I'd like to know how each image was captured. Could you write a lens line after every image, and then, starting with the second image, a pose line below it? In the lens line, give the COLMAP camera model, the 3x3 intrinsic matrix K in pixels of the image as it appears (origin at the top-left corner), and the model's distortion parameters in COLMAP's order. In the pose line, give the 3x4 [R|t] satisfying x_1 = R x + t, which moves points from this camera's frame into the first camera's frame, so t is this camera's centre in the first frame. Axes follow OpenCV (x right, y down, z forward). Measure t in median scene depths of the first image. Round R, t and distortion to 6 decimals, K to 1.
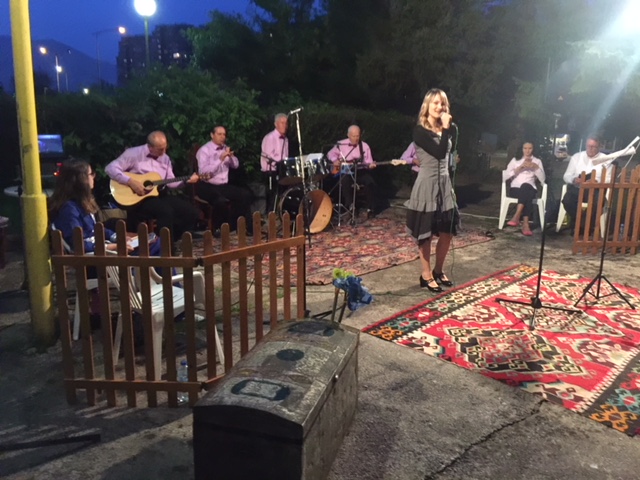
lens RADIAL K [[542.3, 0, 320.1], [0, 542.3, 215.4], [0, 0, 1]] dist [0.105343, -0.166456]
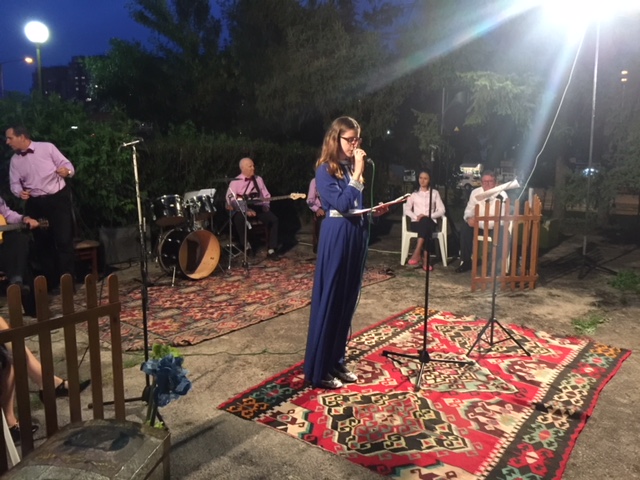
lens RADIAL K [[540.9, 0, 319.2], [0, 540.9, 221.7], [0, 0, 1]] dist [0.098712, -0.165822]
pose [[0.991668, -0.027531, 0.125846, 0.122131], [0.033225, 0.998507, -0.043367, -0.025577], [-0.124464, 0.047187, 0.991101, 0.139567]]
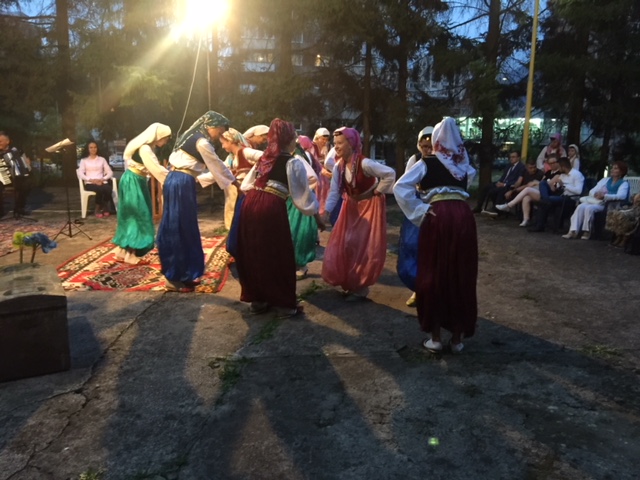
lens RADIAL K [[540.9, 0, 319.2], [0, 540.9, 221.7], [0, 0, 1]] dist [0.098712, -0.165822]
pose [[0.687263, -0.125649, 0.715459, -0.310855], [0.130071, 0.990295, 0.048971, 0.074730], [-0.714669, 0.059404, 0.696936, -0.357612]]
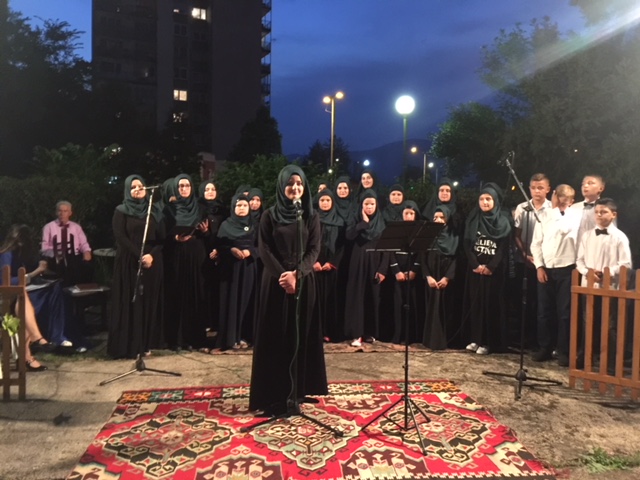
lens RADIAL K [[542.3, 0, 320.1], [0, 542.3, 215.4], [0, 0, 1]] dist [0.105343, -0.166456]
pose [[0.783190, 0.016163, -0.621573, 0.955022], [-0.118074, 0.985338, -0.123154, -0.033263], [0.610469, 0.169844, 0.773615, 0.331038]]
